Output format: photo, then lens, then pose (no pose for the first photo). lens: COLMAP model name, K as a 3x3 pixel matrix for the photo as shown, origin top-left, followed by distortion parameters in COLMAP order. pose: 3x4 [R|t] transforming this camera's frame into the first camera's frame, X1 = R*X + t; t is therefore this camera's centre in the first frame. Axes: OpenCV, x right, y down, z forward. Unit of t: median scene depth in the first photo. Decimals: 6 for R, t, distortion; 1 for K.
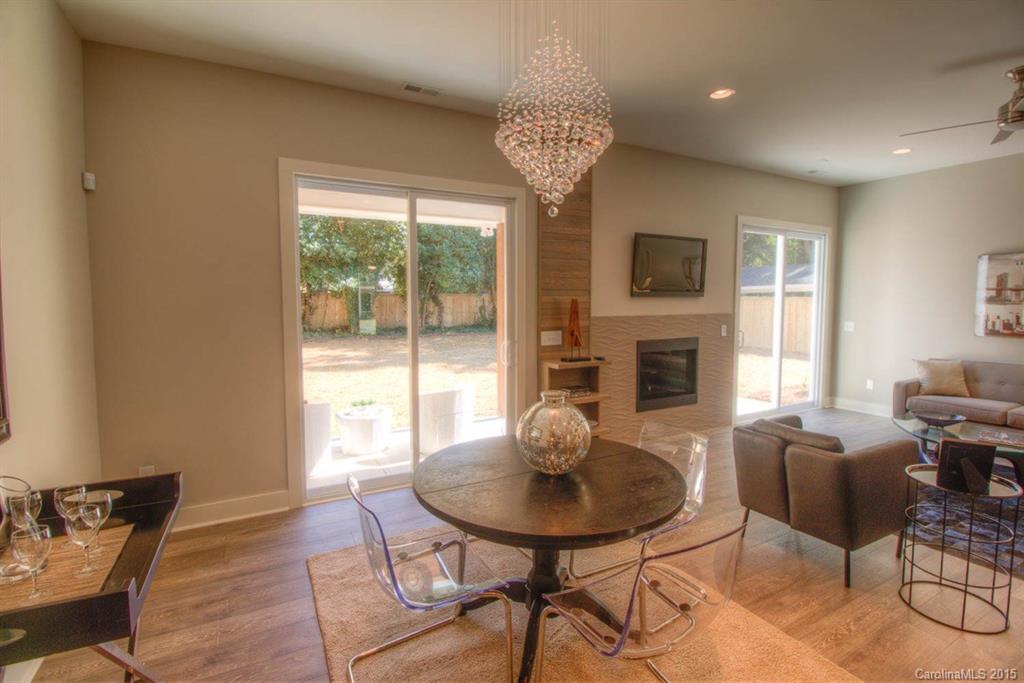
lens RADIAL K [[474.9, 0, 511.4], [0, 474.9, 335.2], [0, 0, 1]] dist [0.001055, -0.011702]
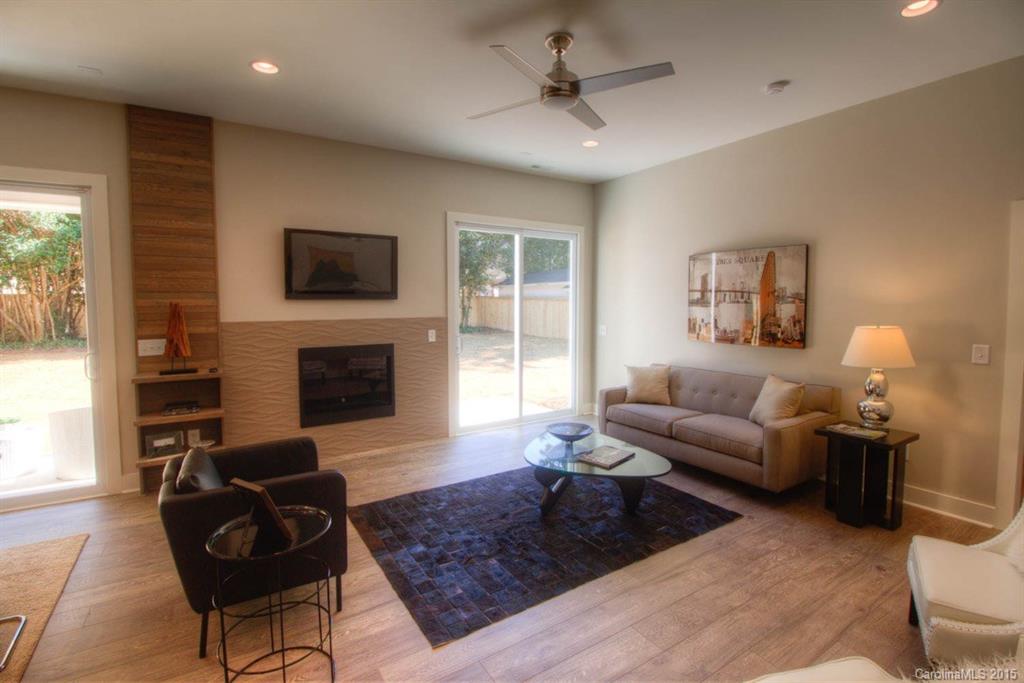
lens RADIAL K [[474.9, 0, 511.4], [0, 474.9, 335.2], [0, 0, 1]] dist [0.001055, -0.011702]
pose [[0.996930, -0.005753, 0.078082, 0.575381], [0.005889, 0.999982, -0.001517, -0.009458], [-0.078072, 0.001972, 0.996946, 0.070116]]
